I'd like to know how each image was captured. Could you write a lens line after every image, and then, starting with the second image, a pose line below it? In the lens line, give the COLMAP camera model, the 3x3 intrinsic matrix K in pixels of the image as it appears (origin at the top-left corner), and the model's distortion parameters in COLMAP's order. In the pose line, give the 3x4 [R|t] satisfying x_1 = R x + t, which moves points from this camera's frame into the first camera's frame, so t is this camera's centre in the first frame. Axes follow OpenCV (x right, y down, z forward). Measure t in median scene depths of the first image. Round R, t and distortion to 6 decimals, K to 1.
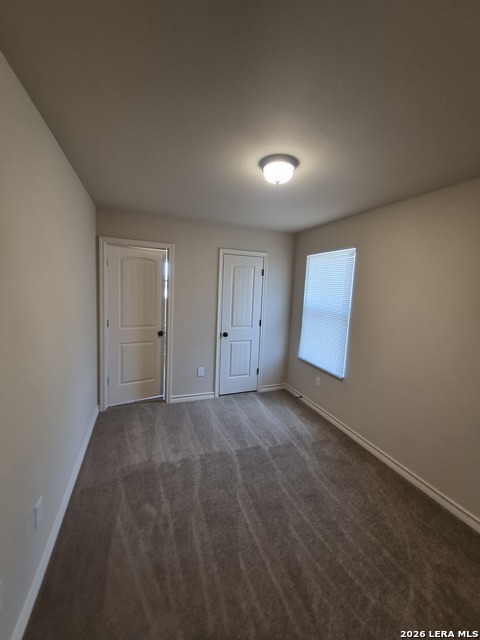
lens RADIAL K [[251.4, 0, 238.0], [0, 251.4, 313.9], [0, 0, 1]] dist [0.007321, -0.000561]
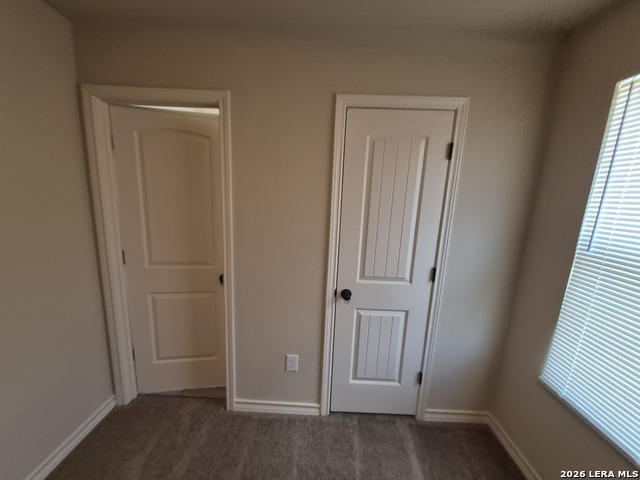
lens RADIAL K [[251.4, 0, 315.5], [0, 251.4, 242.5], [0, 0, 1]] dist [0.007321, -0.000561]
pose [[0.925365, 0.066434, -0.373210, 0.066854], [-0.040486, 0.996213, 0.076948, -0.048100], [0.376909, -0.056095, 0.924550, 0.598765]]
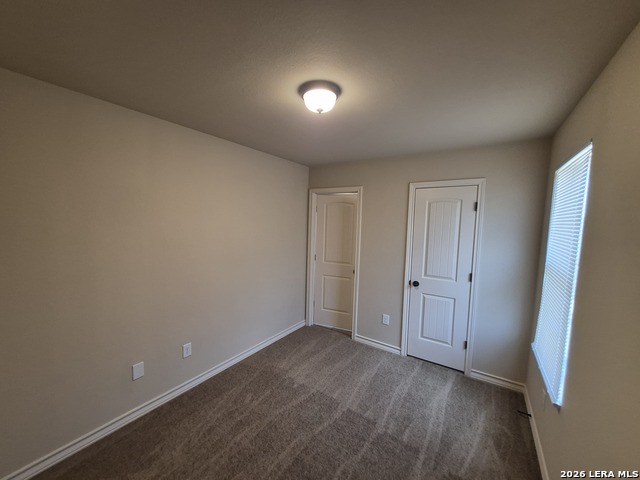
lens RADIAL K [[251.4, 0, 315.5], [0, 251.4, 242.5], [0, 0, 1]] dist [0.007321, -0.000561]
pose [[0.572913, 0.041302, -0.818575, 0.466111], [-0.085136, 0.996326, -0.009315, -0.020307], [0.815182, 0.075027, 0.574325, 0.254072]]
